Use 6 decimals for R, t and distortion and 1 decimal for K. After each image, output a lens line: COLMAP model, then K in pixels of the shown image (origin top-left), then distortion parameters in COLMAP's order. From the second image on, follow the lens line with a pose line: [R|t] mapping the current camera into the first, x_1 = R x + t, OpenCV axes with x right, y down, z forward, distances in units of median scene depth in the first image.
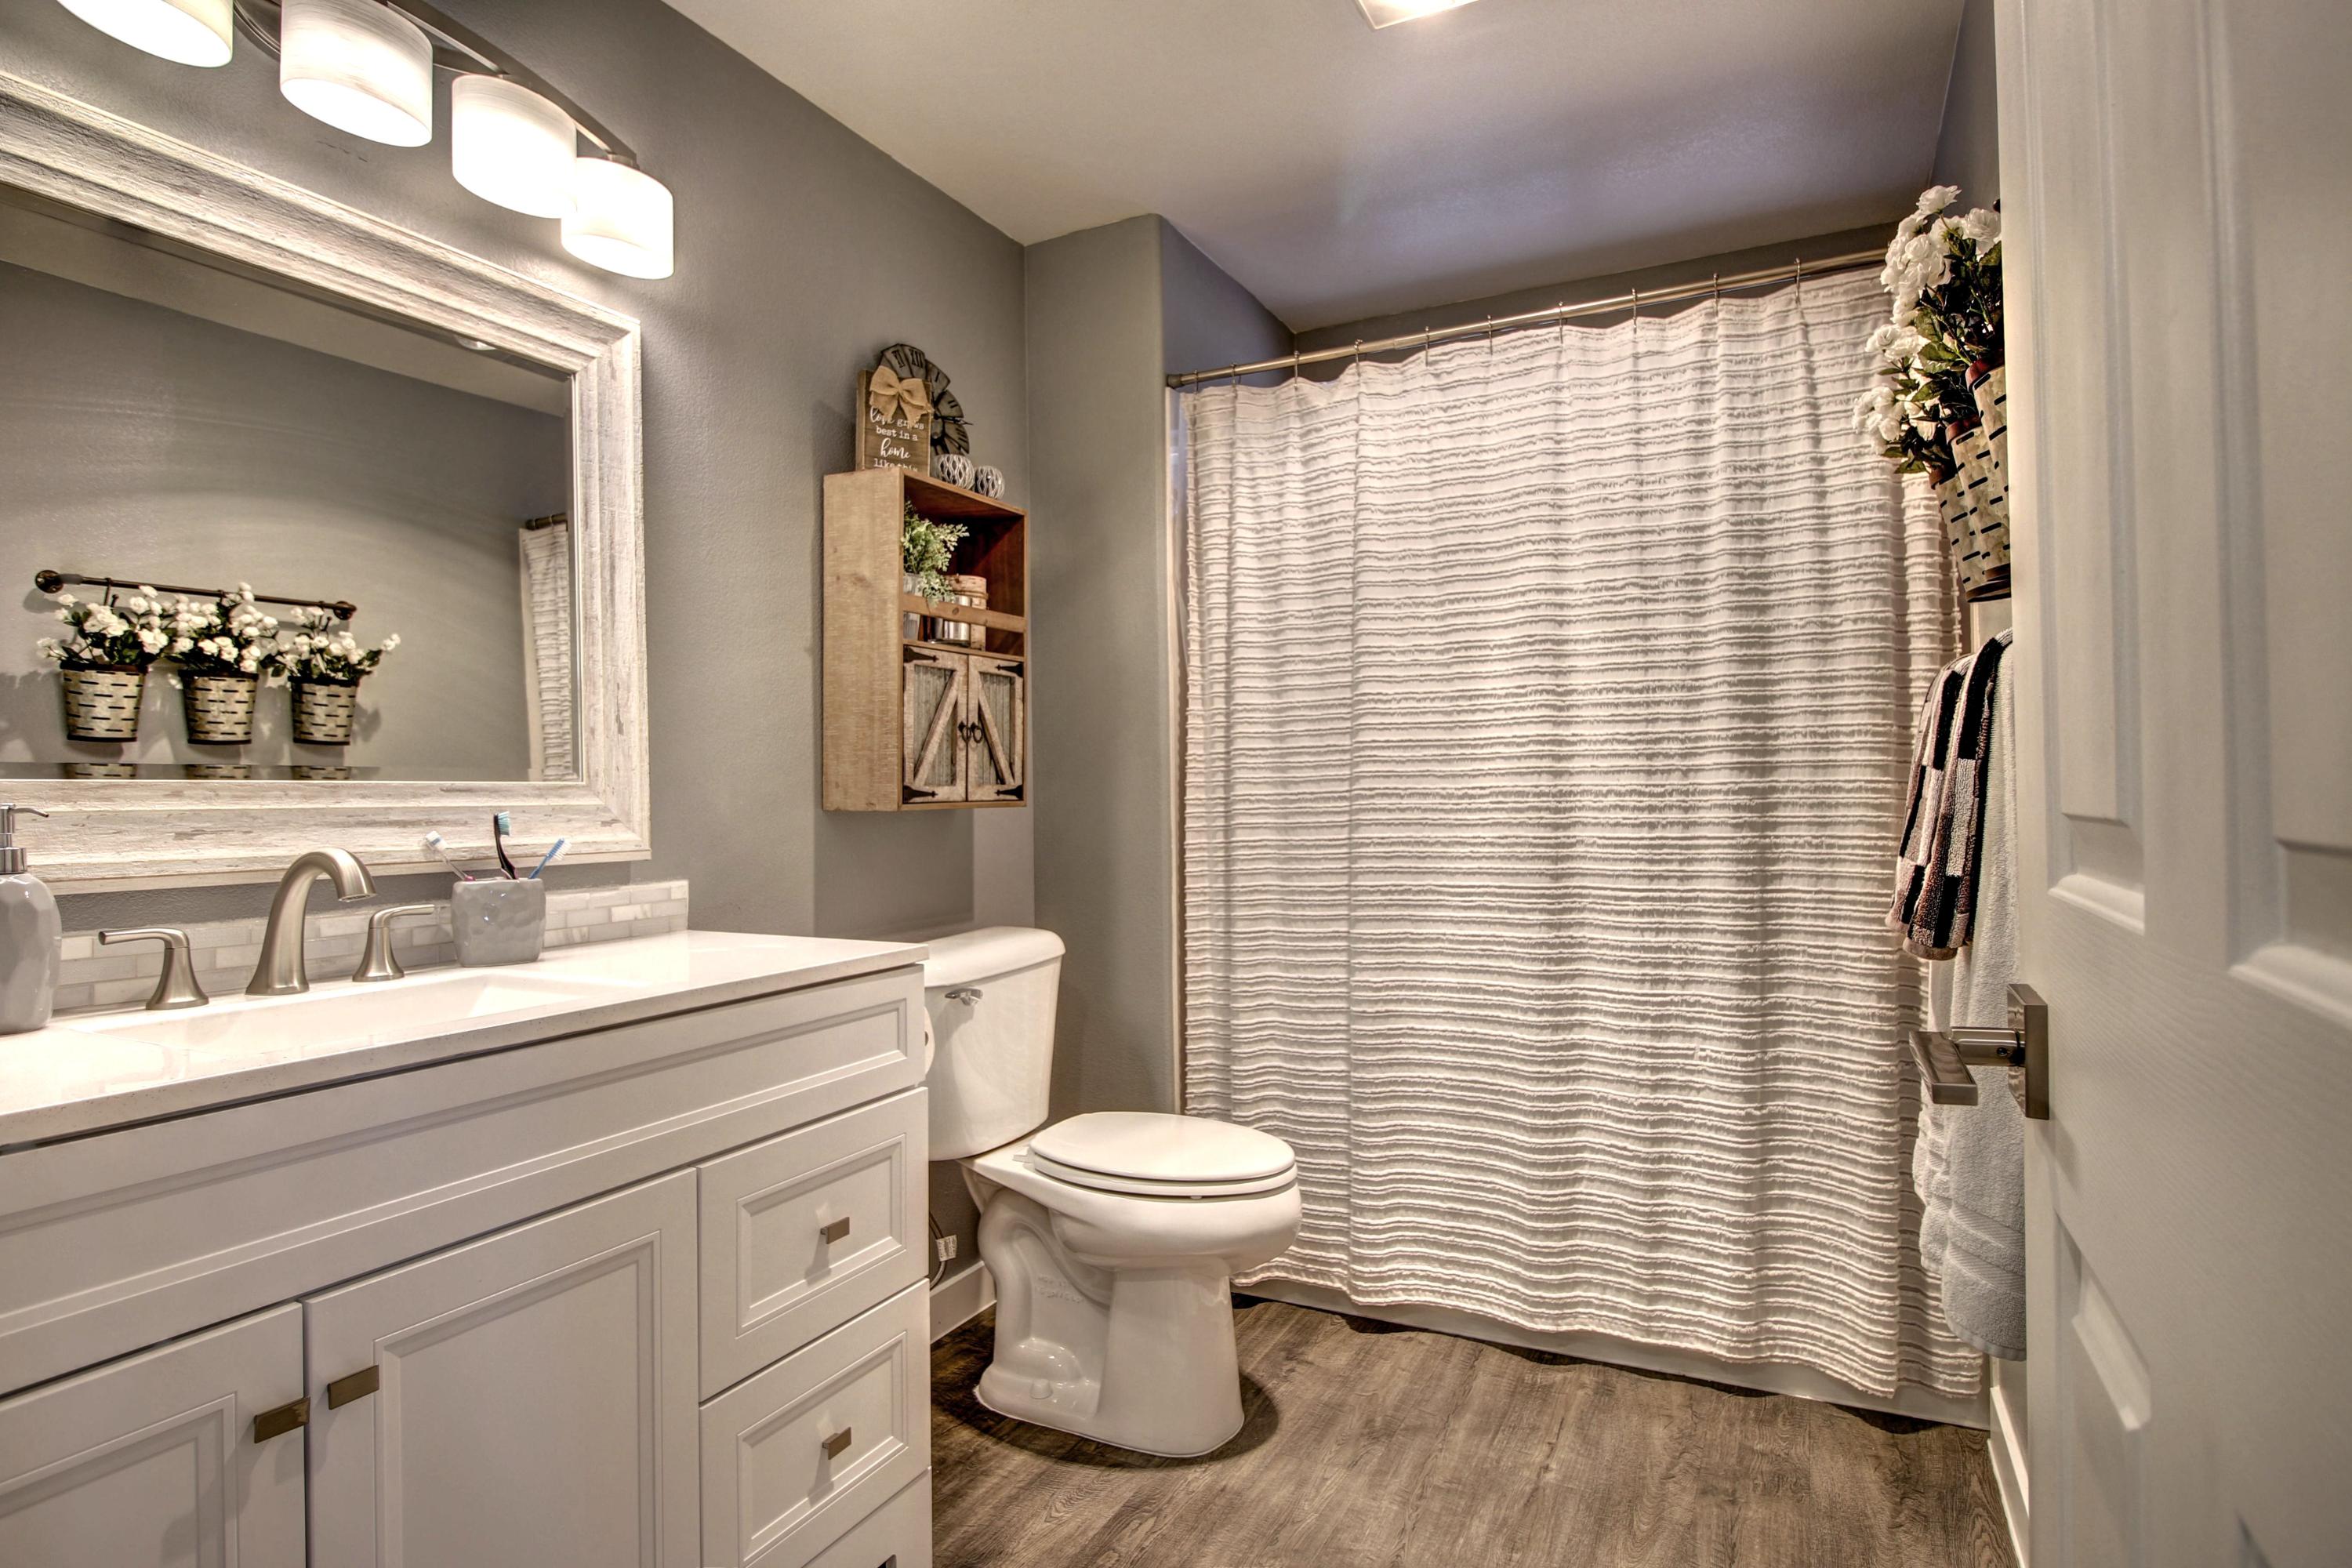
lens RADIAL K [[1243.3, 0, 1176.2], [0, 1243.3, 763.5], [0, 0, 1]] dist [0.002149, -0.011161]
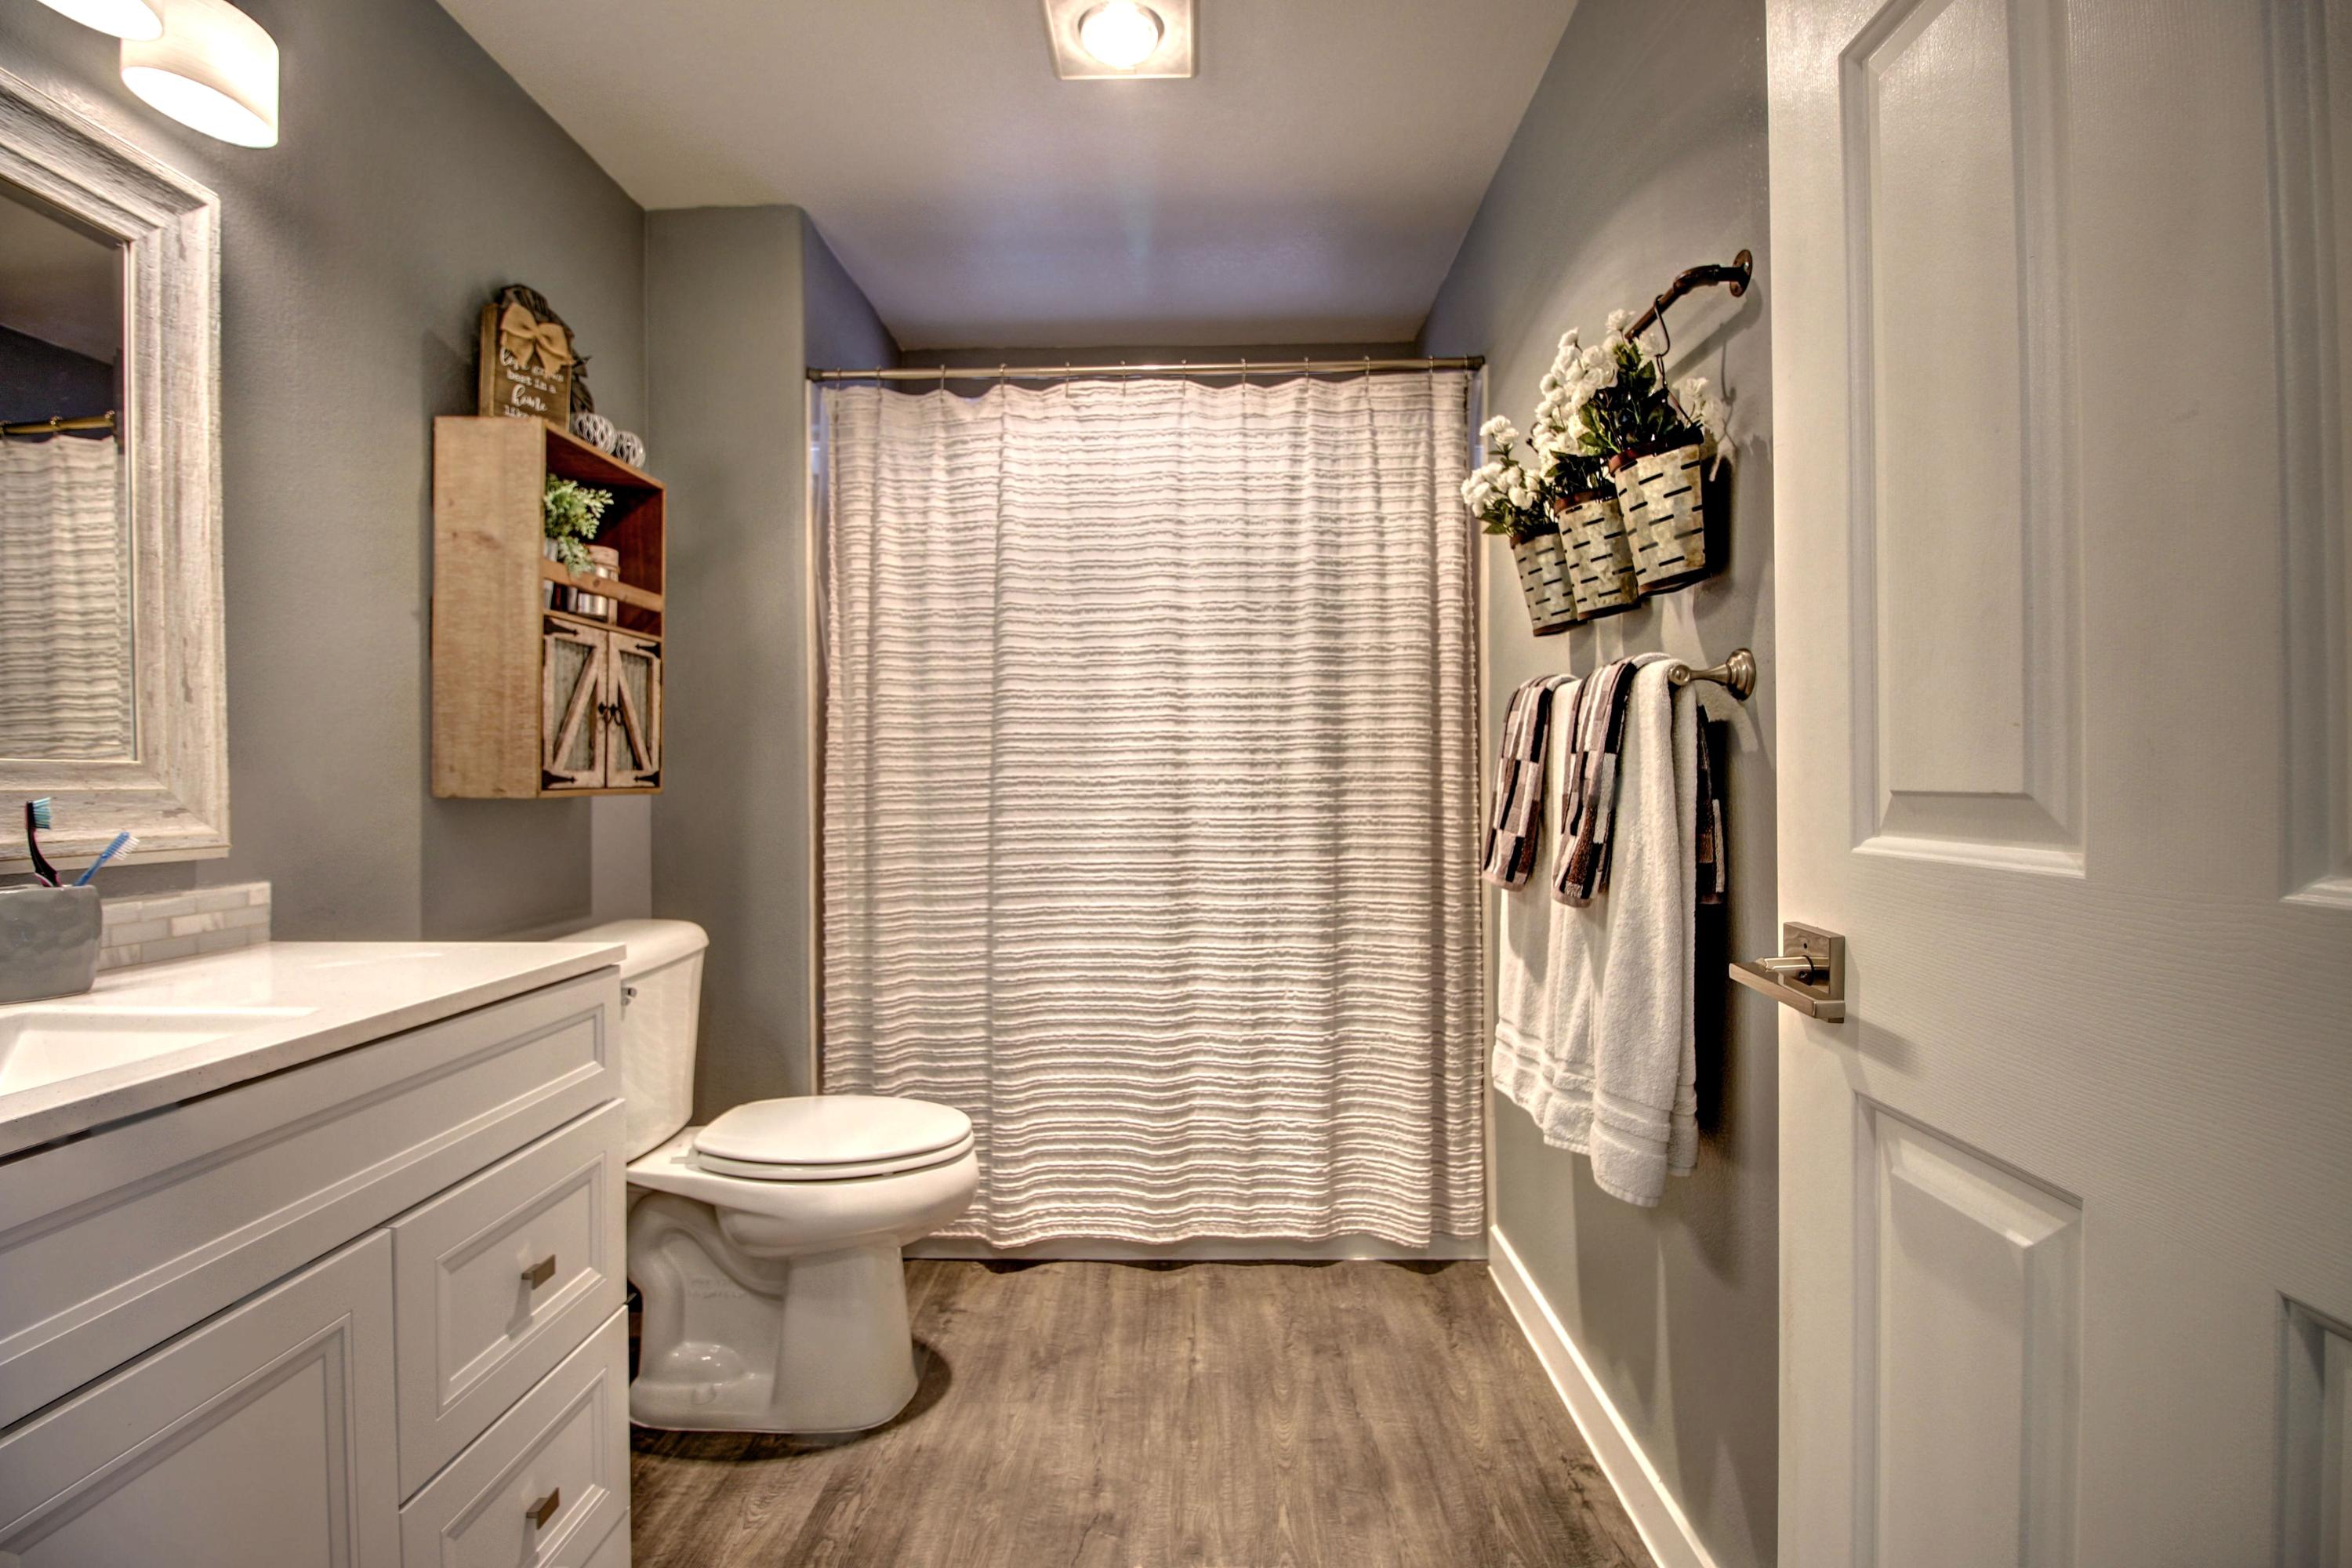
lens RADIAL K [[1088.2, 0, 1180.5], [0, 1088.2, 770.3], [0, 0, 1]] dist [0.000683, -0.014169]
pose [[0.903420, 0.008202, 0.428678, -0.134545], [-0.012858, 0.999886, 0.007968, 0.005396], [-0.428563, -0.012710, 0.903422, 0.079628]]
